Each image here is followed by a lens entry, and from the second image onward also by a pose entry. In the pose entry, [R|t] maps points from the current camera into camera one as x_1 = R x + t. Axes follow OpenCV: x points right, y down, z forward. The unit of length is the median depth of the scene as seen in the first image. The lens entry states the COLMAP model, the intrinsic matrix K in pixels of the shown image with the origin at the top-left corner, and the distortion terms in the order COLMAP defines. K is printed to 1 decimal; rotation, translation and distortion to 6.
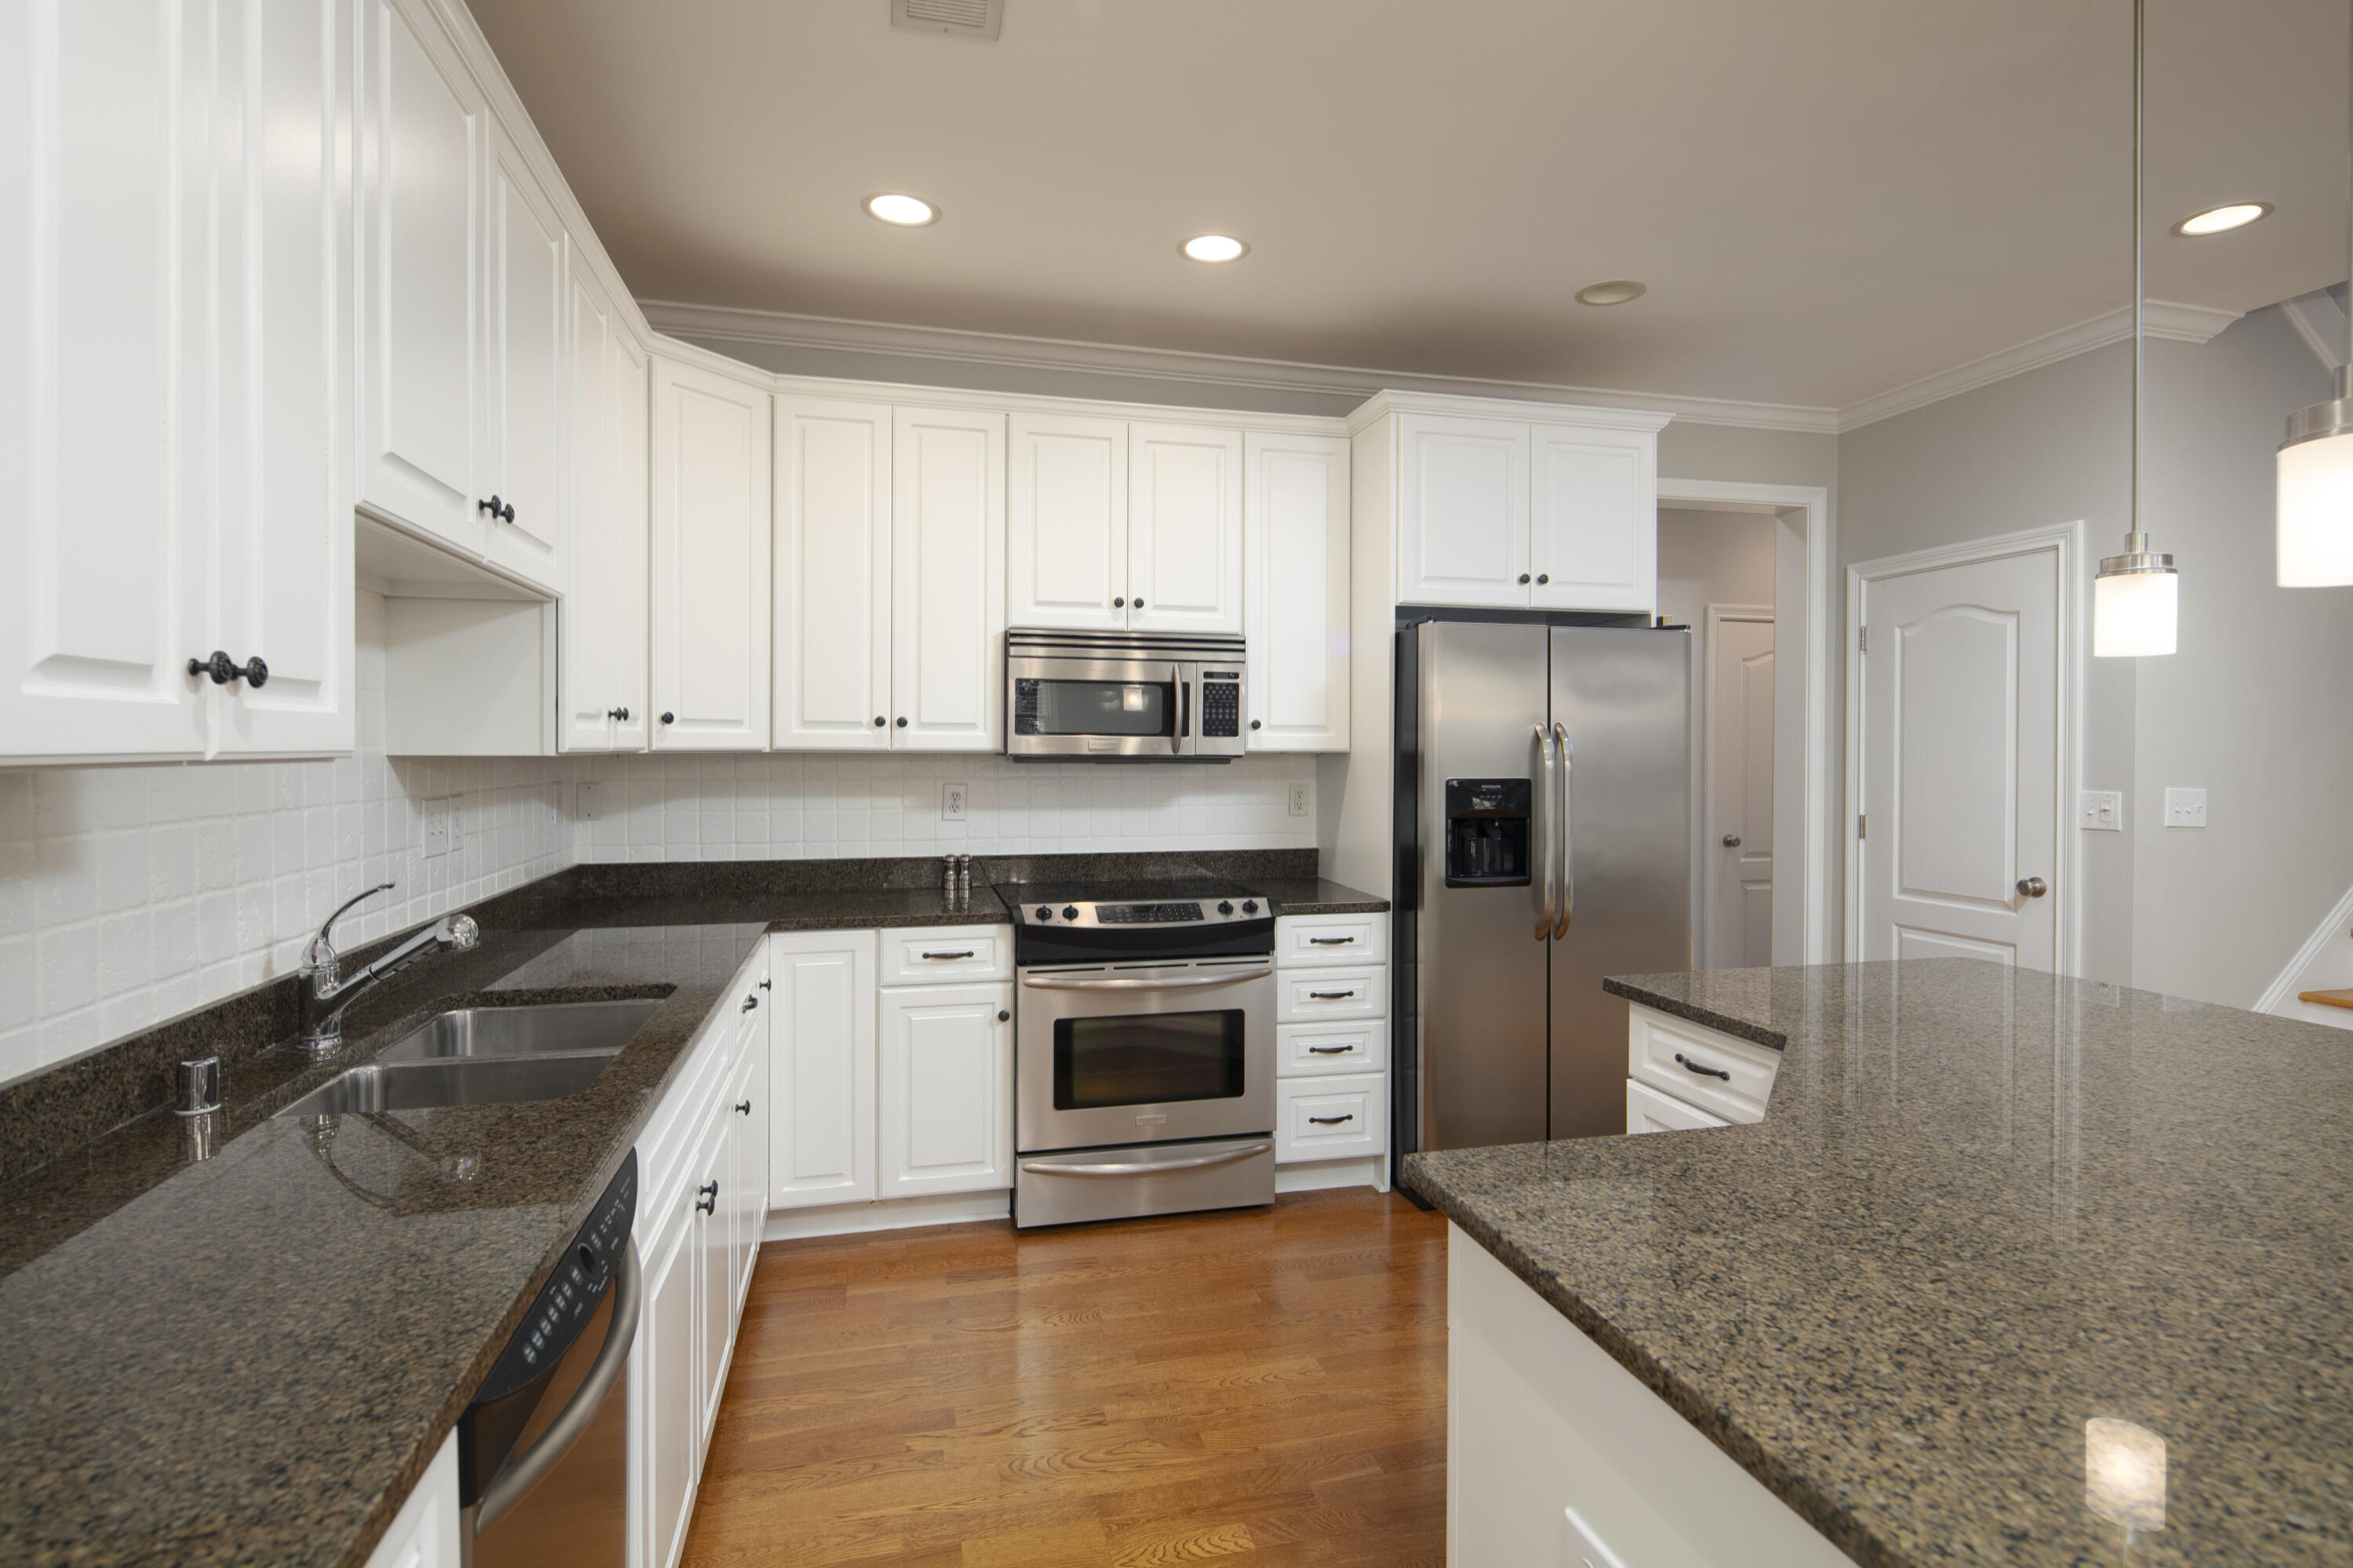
lens RADIAL K [[1133.0, 0, 1178.8], [0, 1133.0, 763.2], [0, 0, 1]] dist [-0.006856, 0.000358]
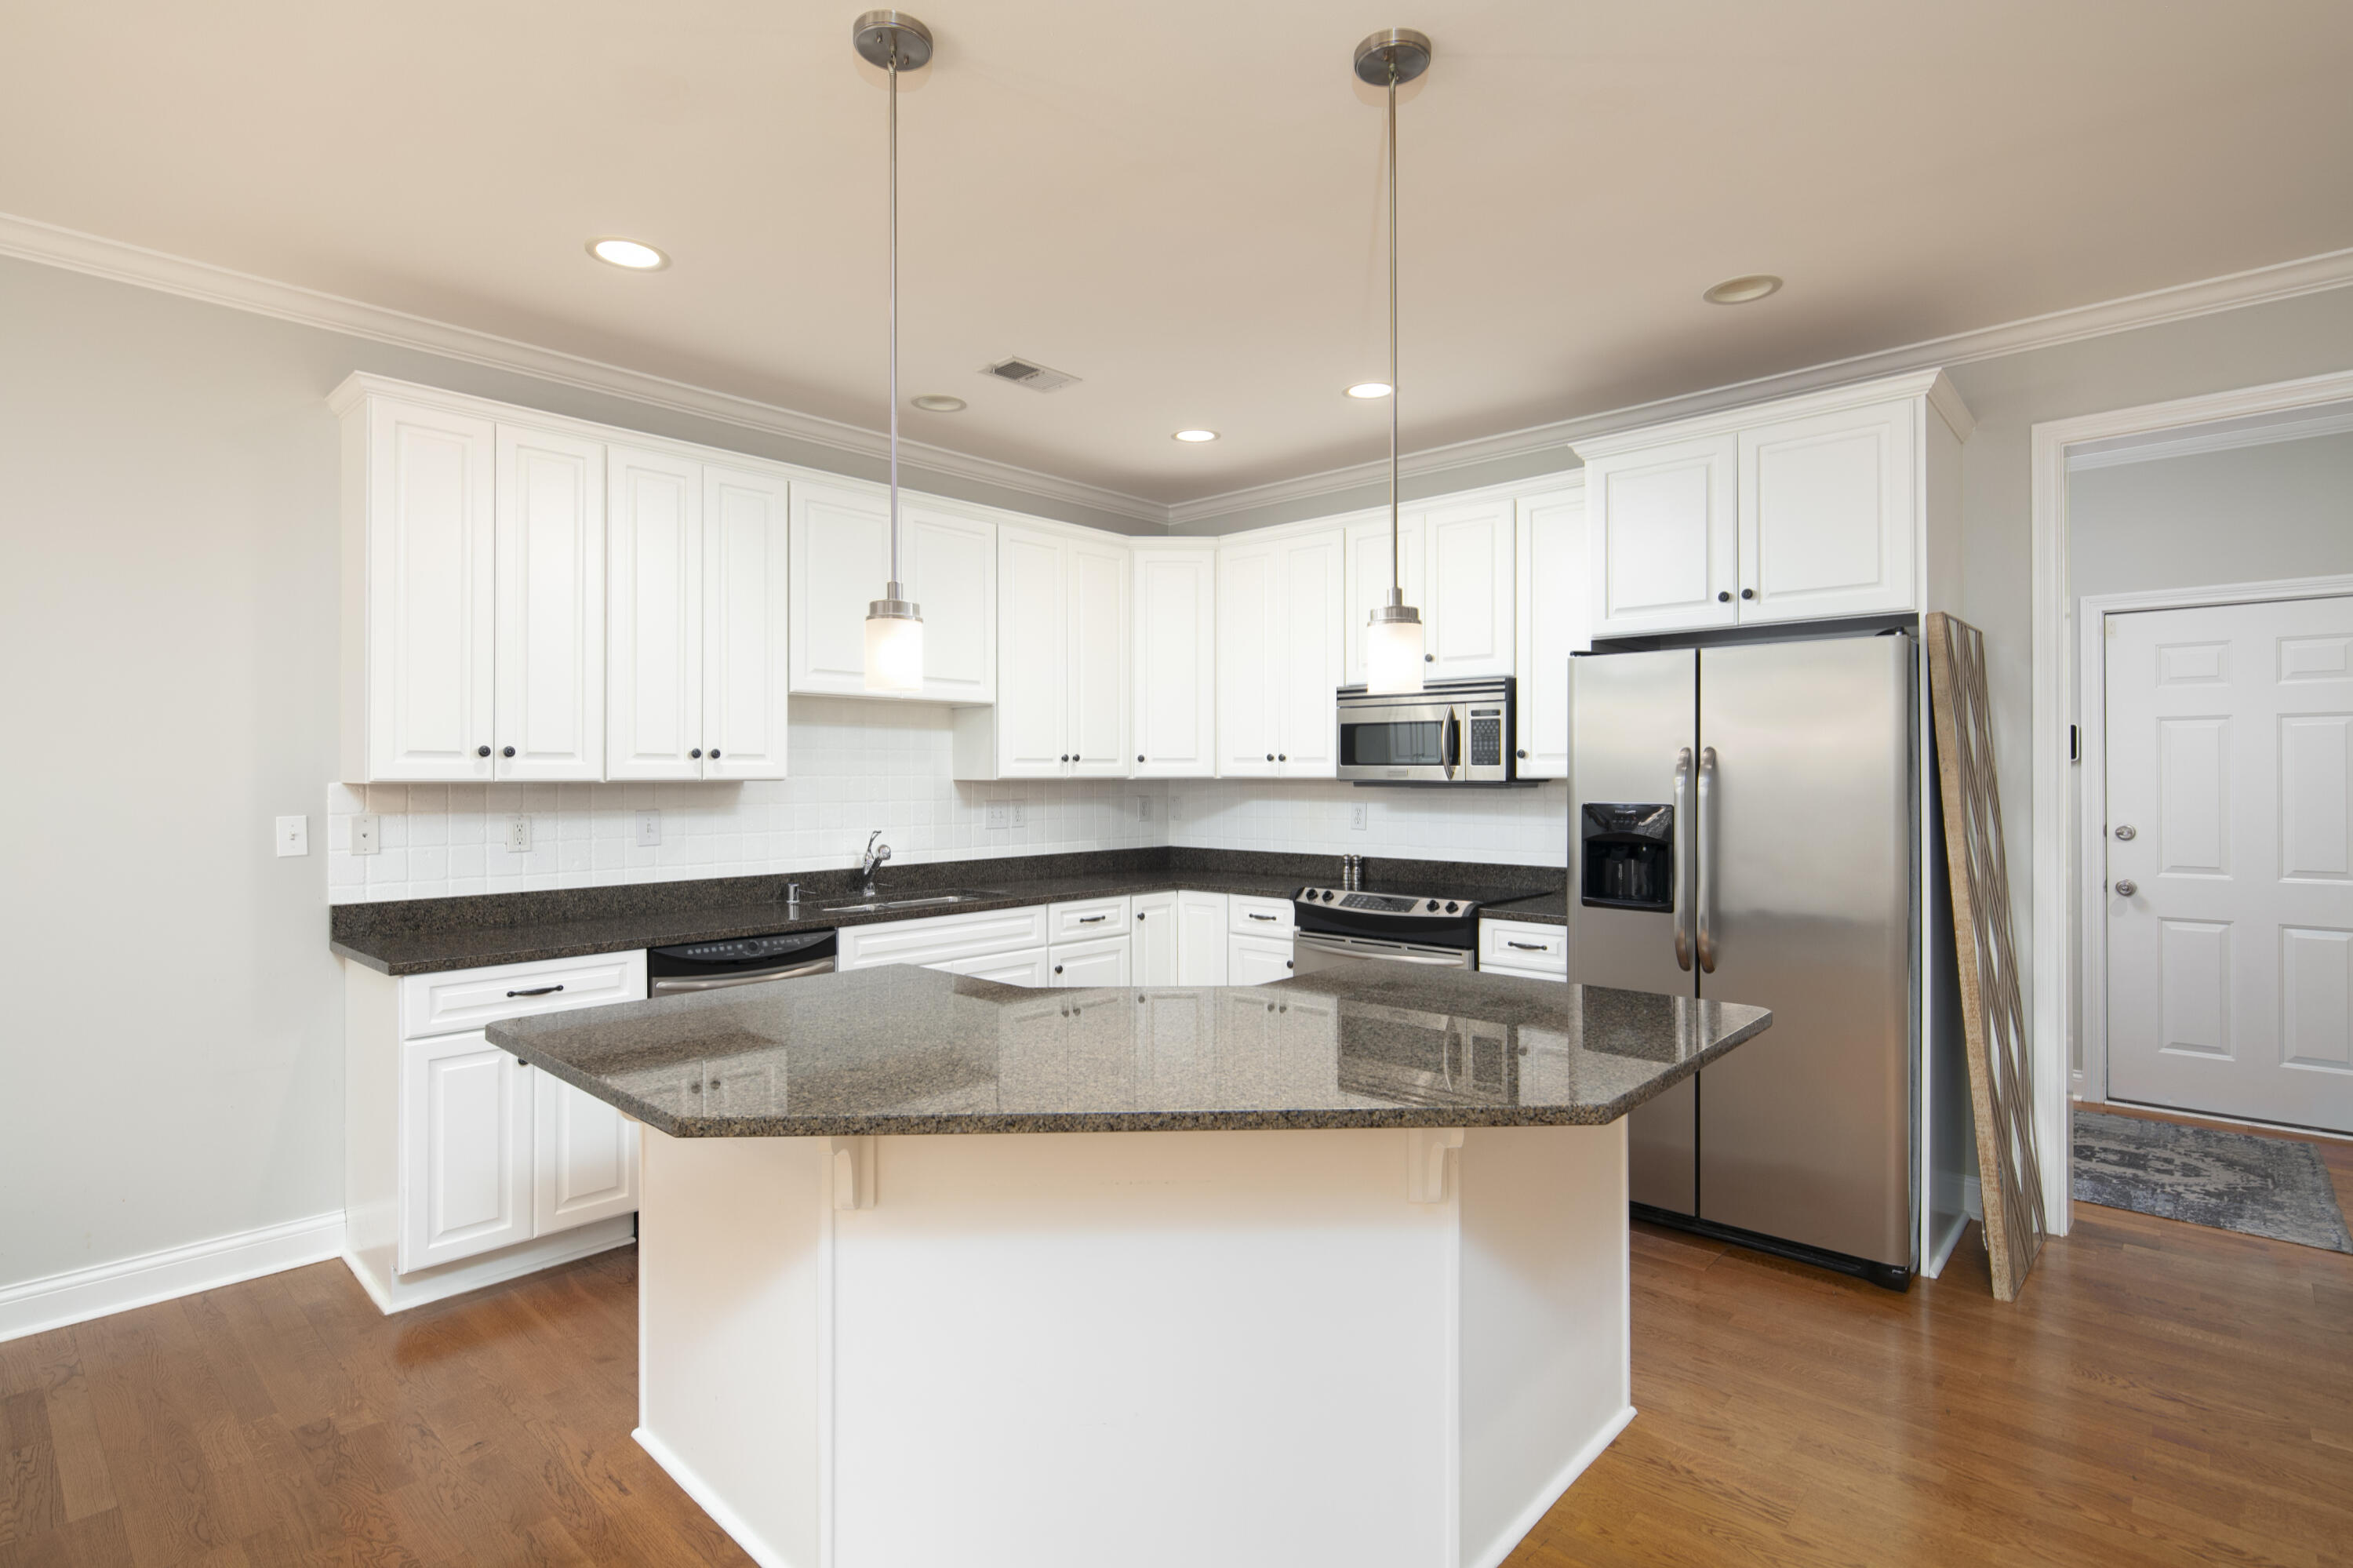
lens RADIAL K [[1133.0, 0, 1175.8], [0, 1133.0, 775.0], [0, 0, 1]] dist [-0.006856, 0.000358]
pose [[0.549716, -0.003586, -0.835344, 0.876339], [-0.011408, 0.999865, -0.011799, 0.004317], [0.835273, 0.016016, 0.549601, 0.091911]]
